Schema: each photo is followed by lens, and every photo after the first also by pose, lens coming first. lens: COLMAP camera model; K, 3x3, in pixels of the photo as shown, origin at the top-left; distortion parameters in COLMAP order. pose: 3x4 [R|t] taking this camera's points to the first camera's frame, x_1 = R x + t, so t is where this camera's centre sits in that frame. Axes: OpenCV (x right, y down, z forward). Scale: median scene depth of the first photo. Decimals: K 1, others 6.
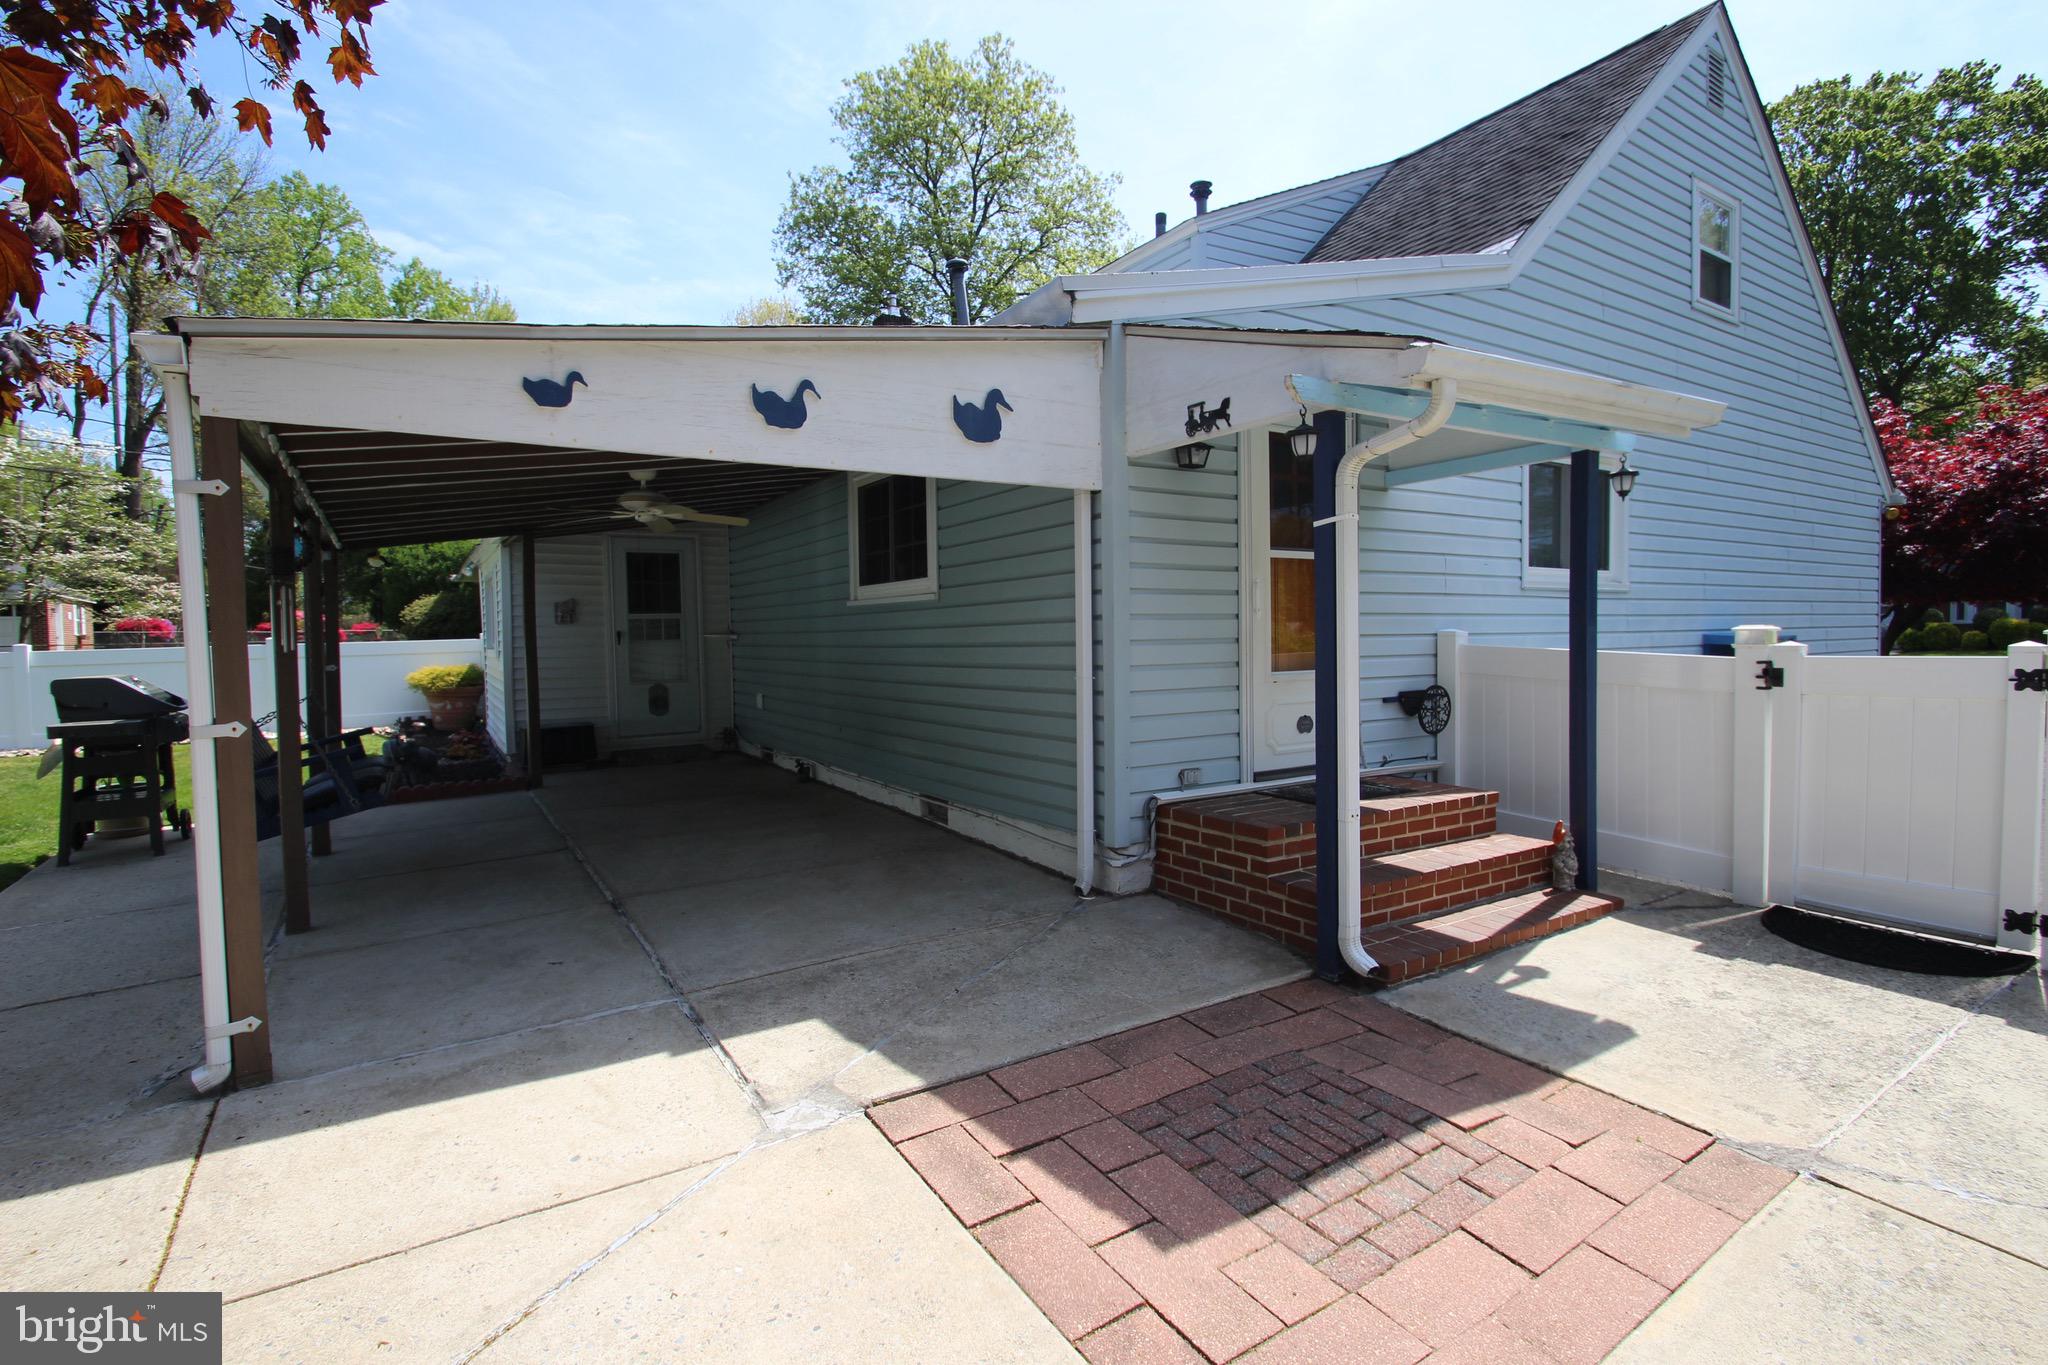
lens RADIAL K [[954.2, 0, 1033.9], [0, 954.2, 680.2], [0, 0, 1]] dist [0.002723, -0.008799]
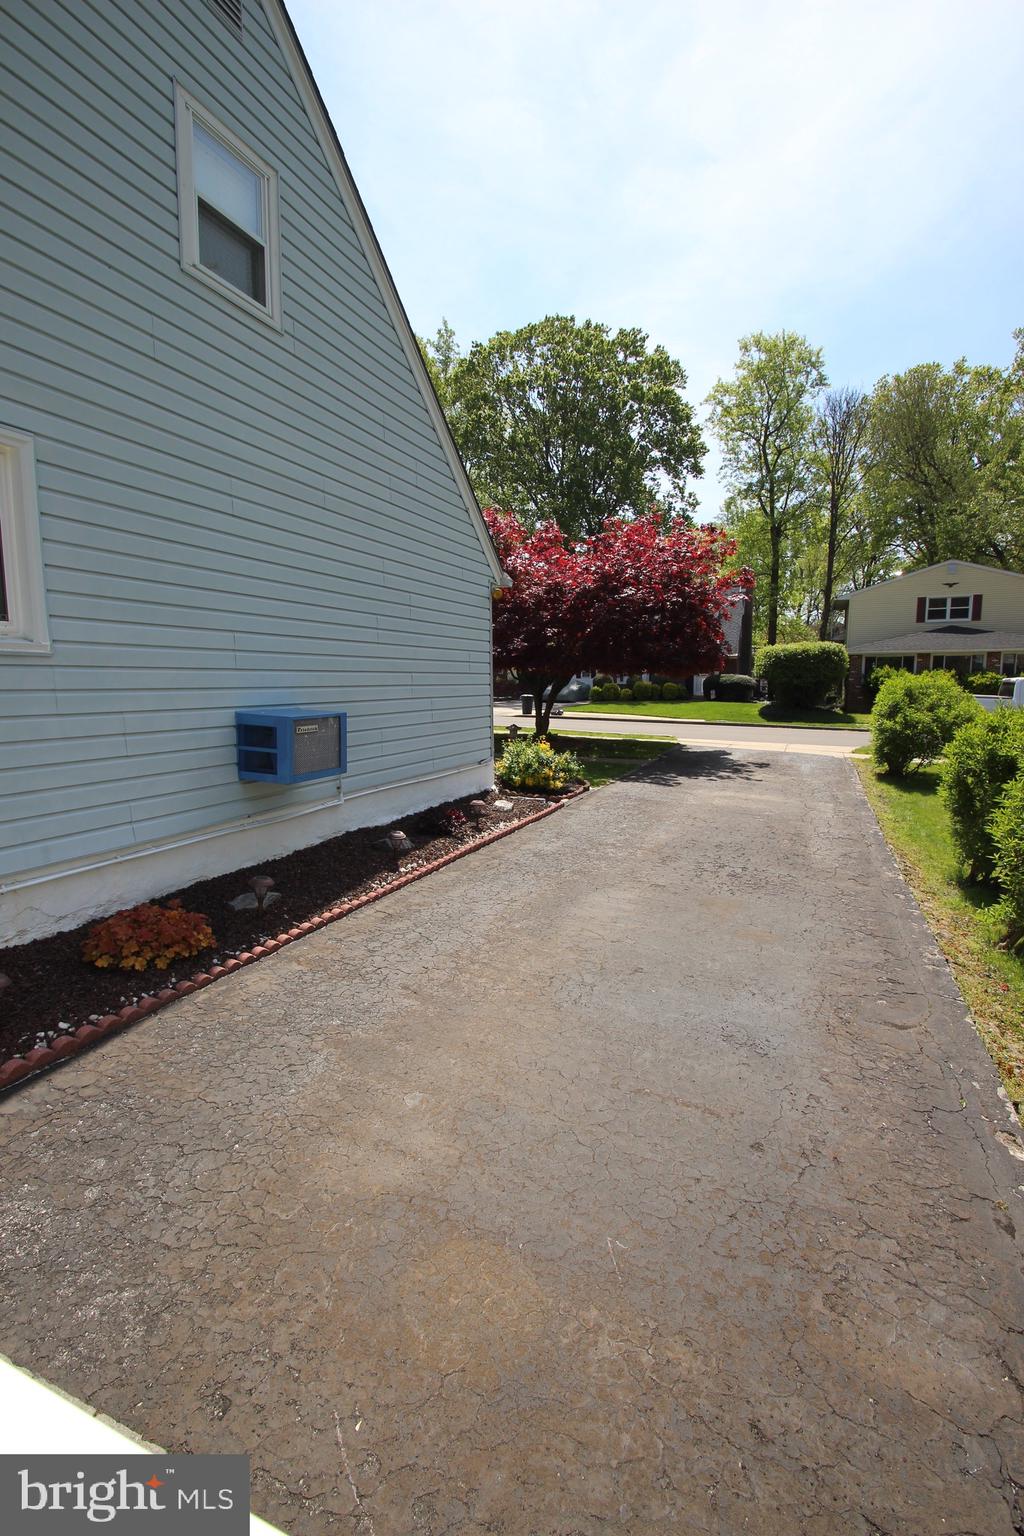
lens RADIAL K [[715.6, 0, 503.3], [0, 715.6, 780.8], [0, 0, 1]] dist [0.002723, -0.008799]
pose [[0.832998, -0.059178, 0.550101, 0.839291], [0.010196, 0.995737, 0.091678, -0.065241], [-0.553181, -0.070758, 0.830050, 0.549597]]
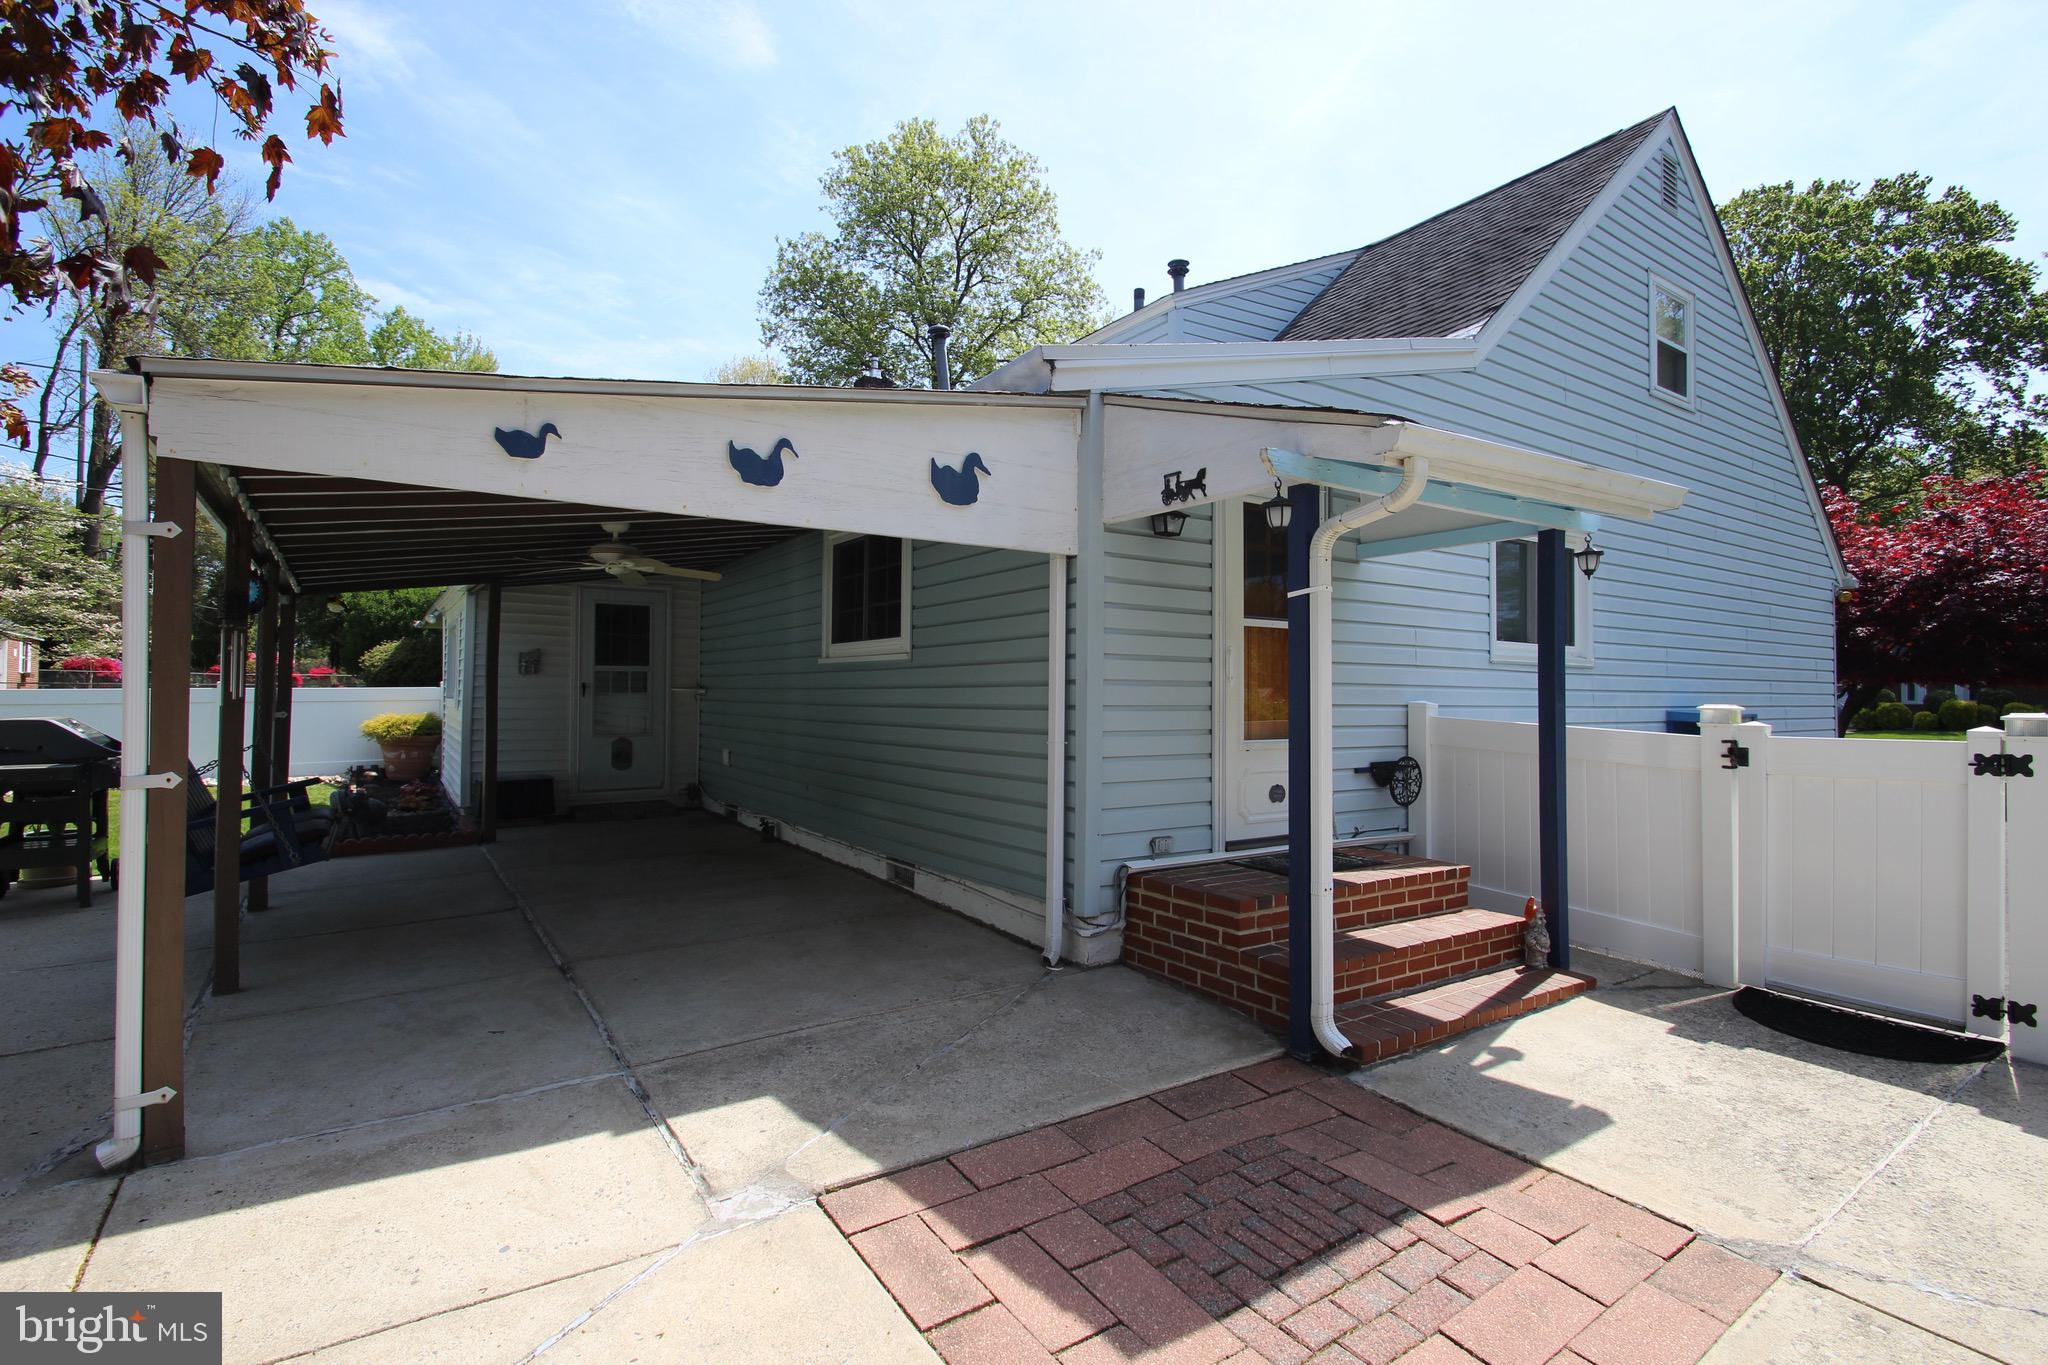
lens RADIAL K [[954.2, 0, 1031.4], [0, 954.2, 681.3], [0, 0, 1]] dist [0.002723, -0.008799]
pose [[0.999374, 0.023465, 0.026479, -0.000678], [-0.021803, 0.997874, -0.061425, -0.003846], [-0.027864, 0.060810, 0.997760, 0.008727]]
